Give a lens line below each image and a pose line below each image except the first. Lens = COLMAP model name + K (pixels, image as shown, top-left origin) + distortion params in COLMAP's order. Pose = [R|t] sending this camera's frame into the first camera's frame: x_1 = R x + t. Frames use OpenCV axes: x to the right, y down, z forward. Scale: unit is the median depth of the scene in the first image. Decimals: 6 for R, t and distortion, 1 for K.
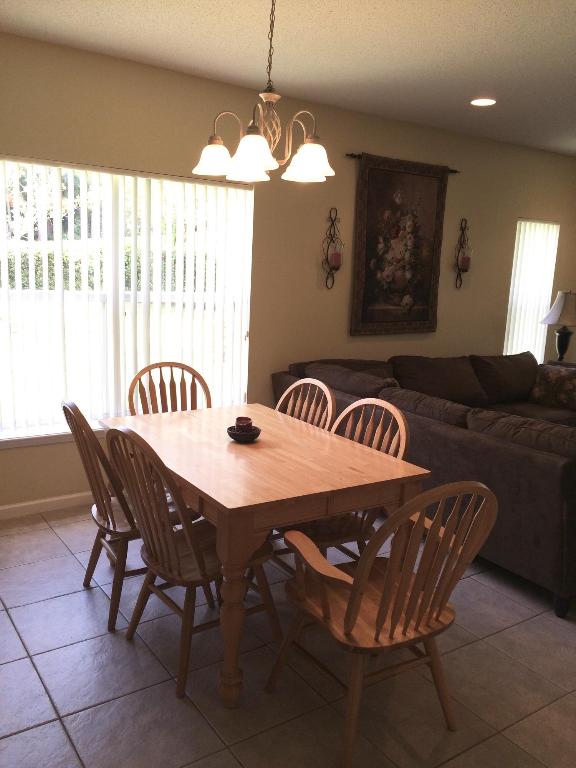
lens RADIAL K [[647.2, 0, 287.8], [0, 647.2, 381.0], [0, 0, 1]] dist [0.075998, -0.092593]
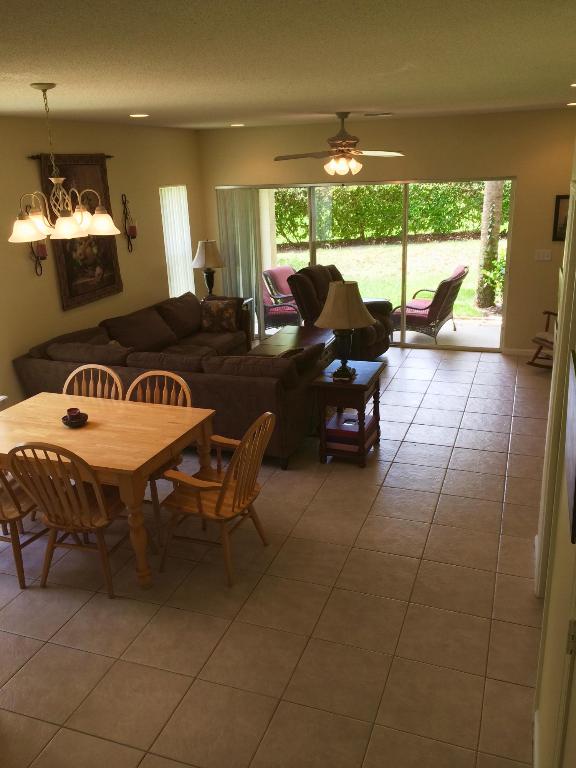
lens RADIAL K [[647.2, 0, 287.8], [0, 647.2, 381.0], [0, 0, 1]] dist [0.075998, -0.092593]
pose [[0.808680, -0.254684, 0.530258, -0.230739], [0.177987, 0.965100, 0.192098, -0.101484], [-0.560676, -0.060967, 0.825788, -0.204748]]
